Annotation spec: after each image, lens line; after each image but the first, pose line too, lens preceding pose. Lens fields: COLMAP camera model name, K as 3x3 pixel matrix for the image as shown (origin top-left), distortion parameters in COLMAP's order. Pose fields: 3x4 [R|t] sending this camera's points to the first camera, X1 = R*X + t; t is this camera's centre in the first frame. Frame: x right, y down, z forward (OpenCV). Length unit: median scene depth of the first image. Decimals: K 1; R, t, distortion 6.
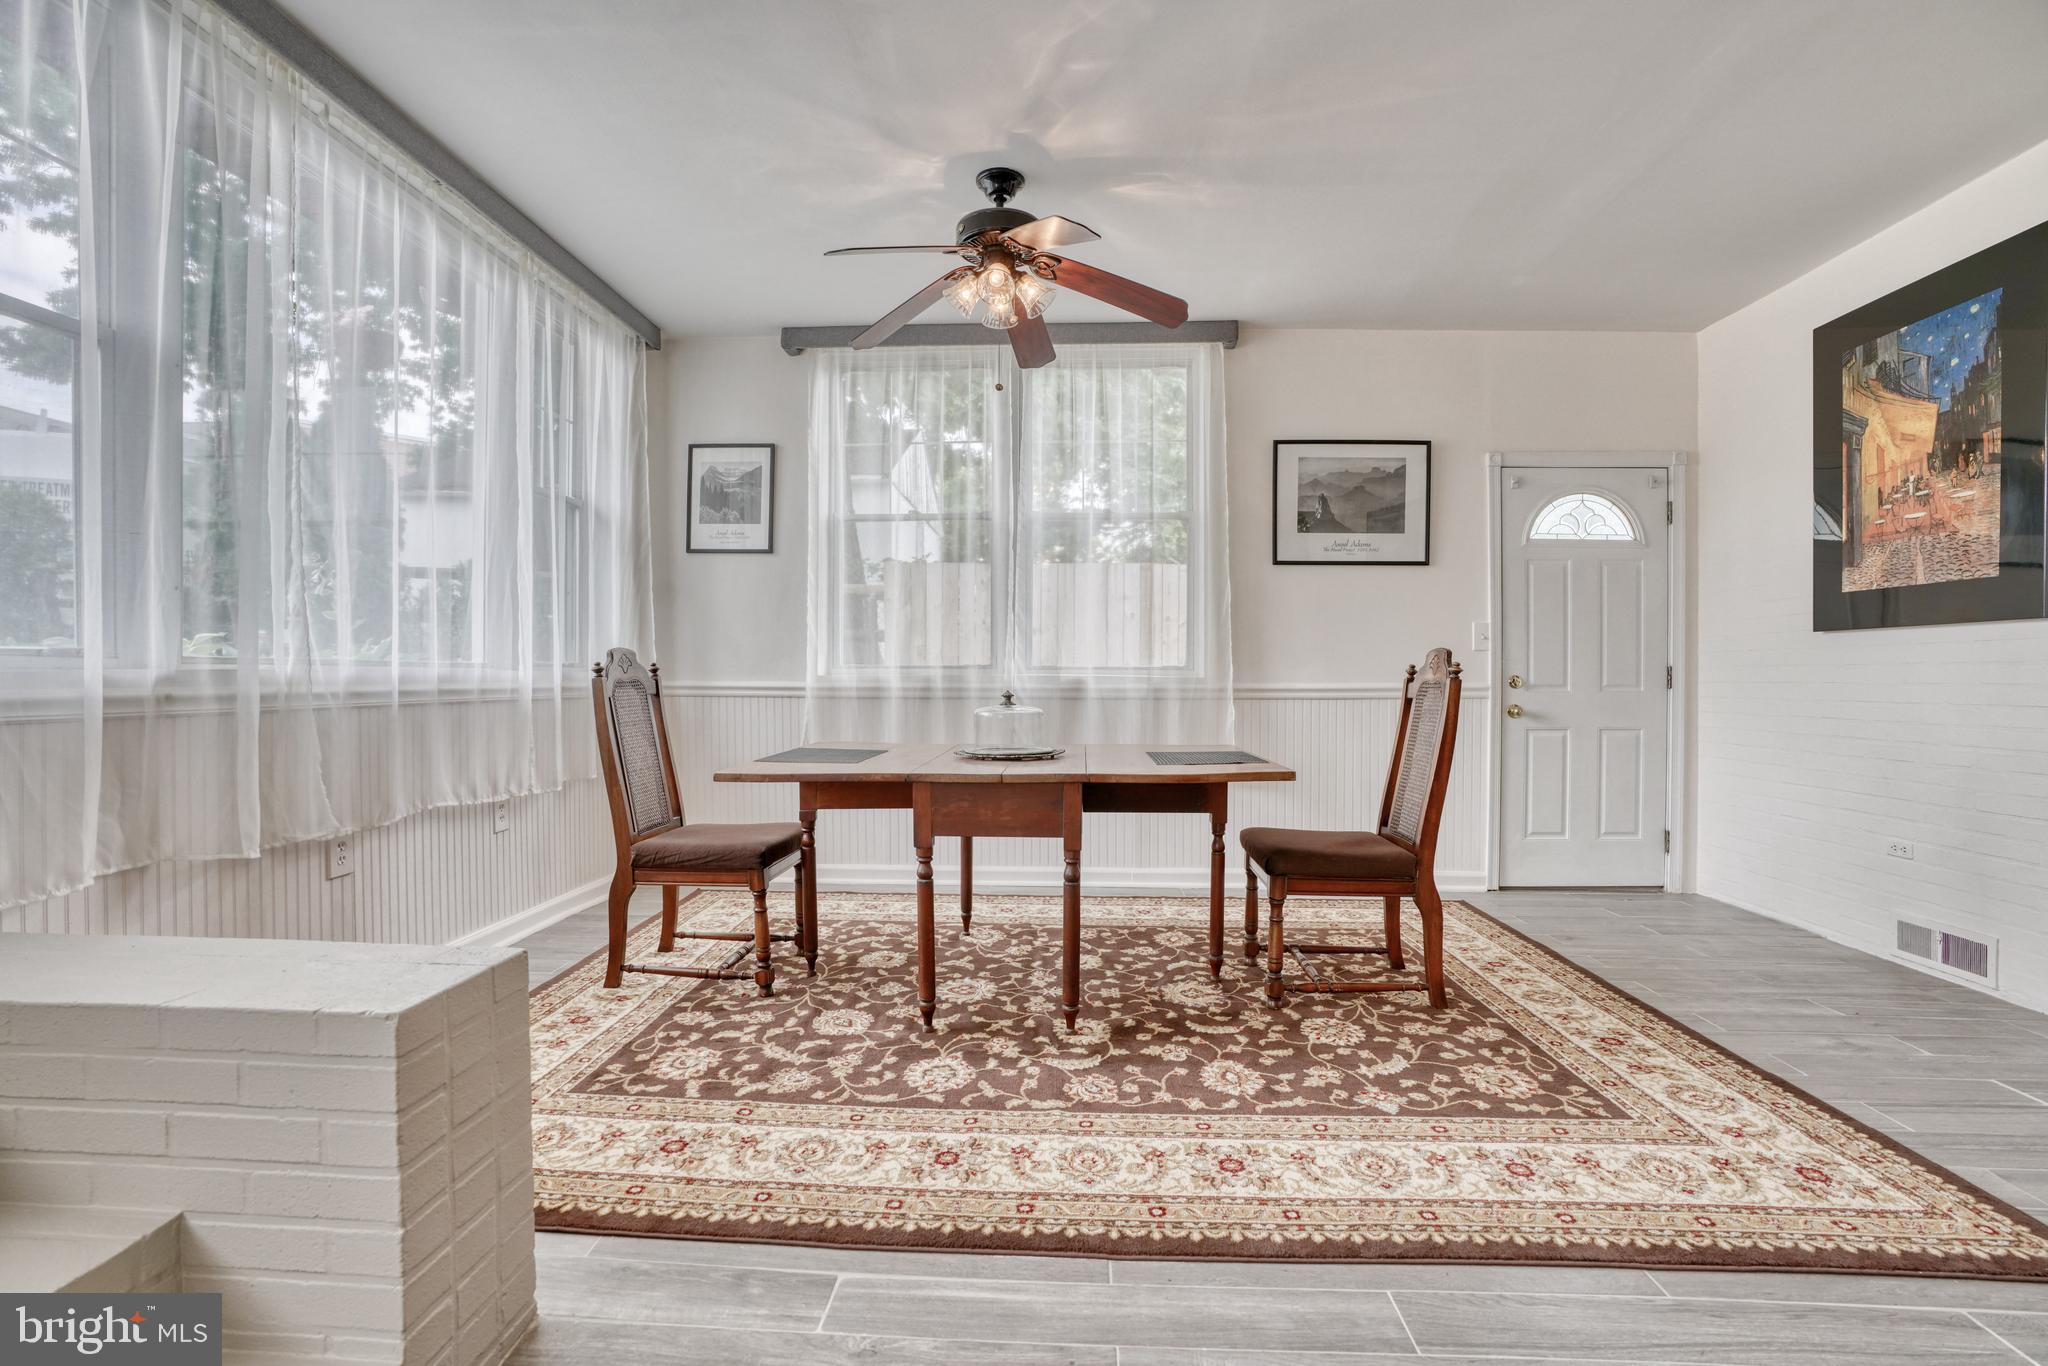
lens RADIAL K [[963.6, 0, 1013.0], [0, 963.6, 703.7], [0, 0, 1]] dist [-0.086696, 0.038368]
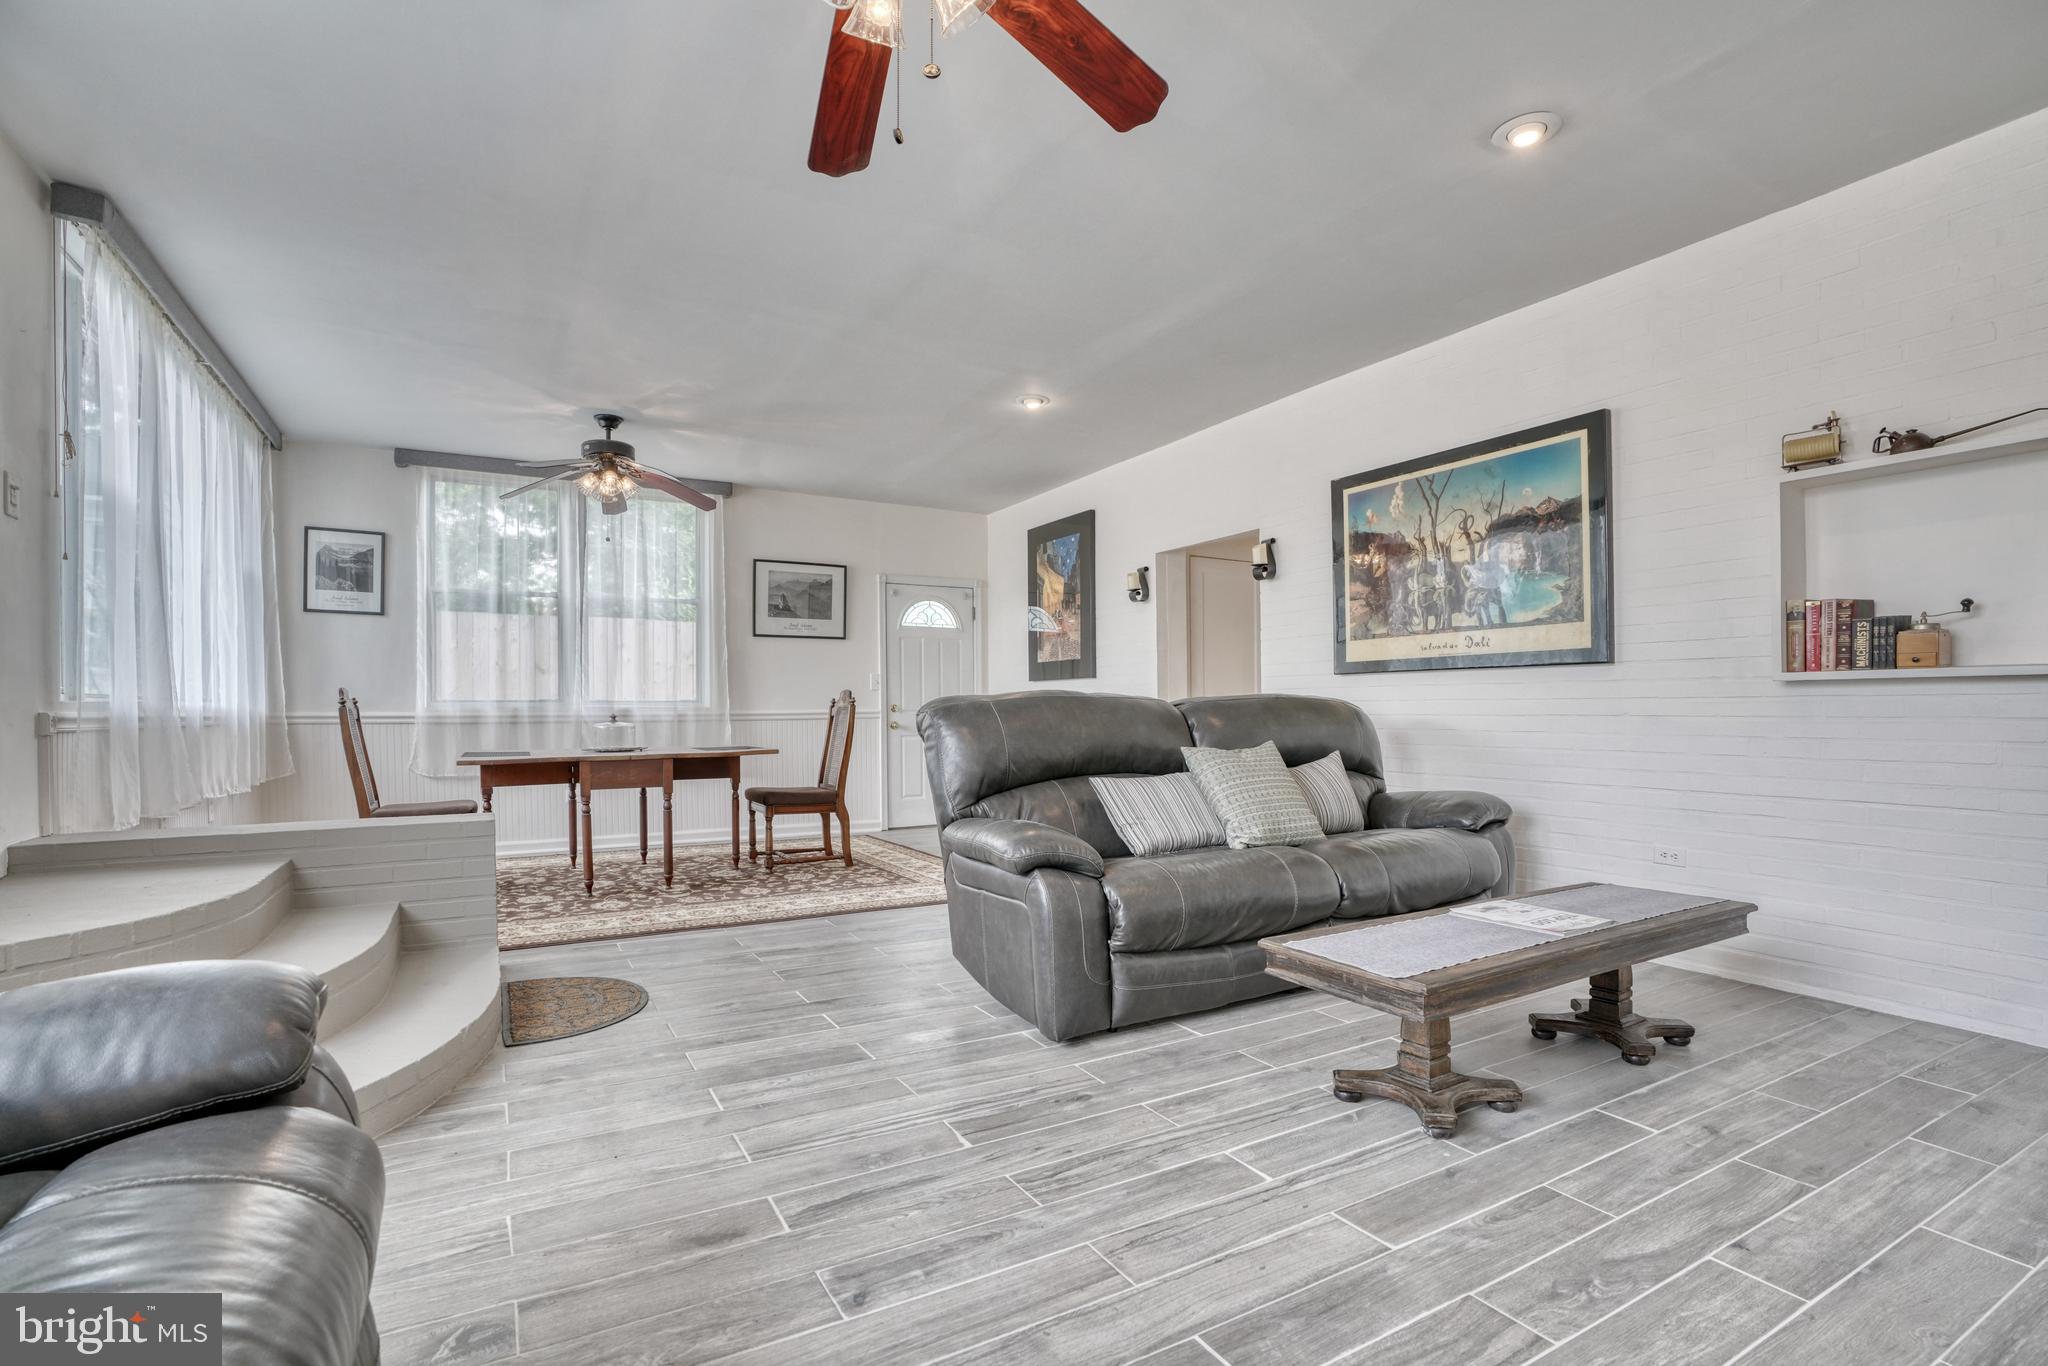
lens RADIAL K [[963.6, 0, 1013.0], [0, 963.6, 703.7], [0, 0, 1]] dist [-0.086696, 0.038368]
pose [[0.845088, -0.003460, 0.534616, -0.286001], [0.023205, 0.999274, -0.030214, 0.033787], [-0.534123, 0.037939, 0.844555, -0.766063]]
